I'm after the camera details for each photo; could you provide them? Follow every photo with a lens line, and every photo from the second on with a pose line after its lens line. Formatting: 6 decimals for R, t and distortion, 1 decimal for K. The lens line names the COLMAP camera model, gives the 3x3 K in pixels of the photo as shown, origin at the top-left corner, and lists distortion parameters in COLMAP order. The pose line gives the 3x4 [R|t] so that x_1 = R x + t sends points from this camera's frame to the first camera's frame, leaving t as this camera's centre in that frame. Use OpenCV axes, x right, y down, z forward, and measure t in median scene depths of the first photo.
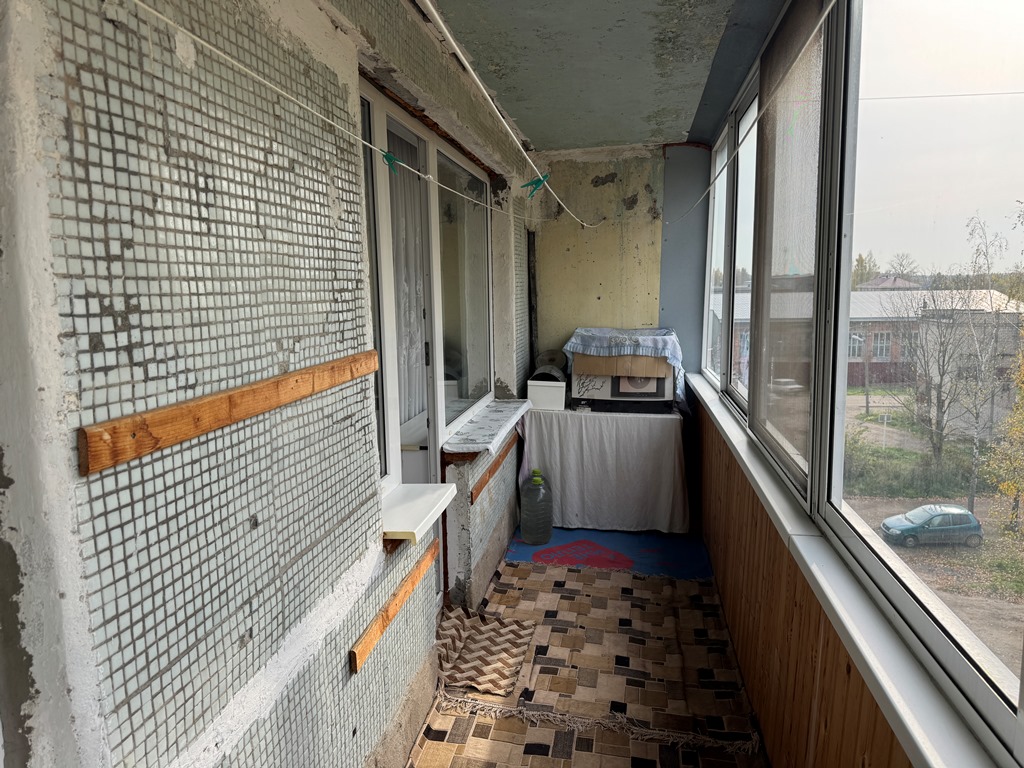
lens RADIAL K [[721.3, 0, 511.5], [0, 721.3, 385.7], [0, 0, 1]] dist [0.056038, -0.073492]
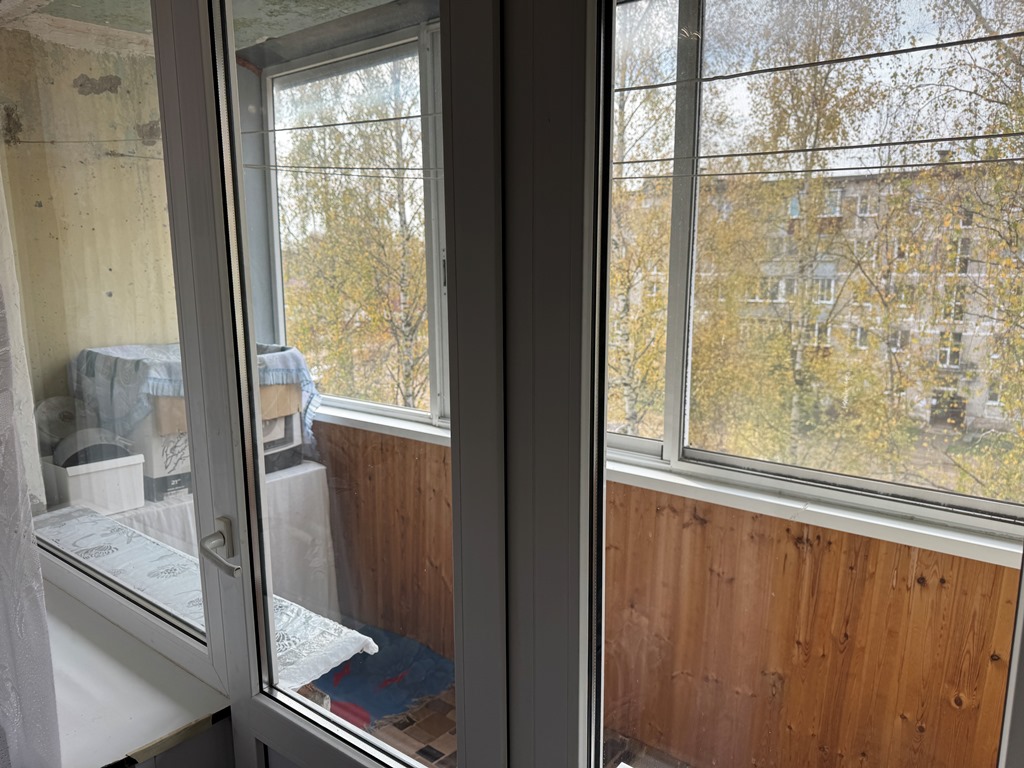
lens RADIAL K [[721.3, 0, 512.2], [0, 721.3, 381.2], [0, 0, 1]] dist [0.056038, -0.073492]
pose [[0.461891, -0.133863, 0.876777, -0.265311], [0.121375, 0.988785, 0.087023, -0.071626], [-0.878592, 0.066224, 0.472958, 0.497153]]
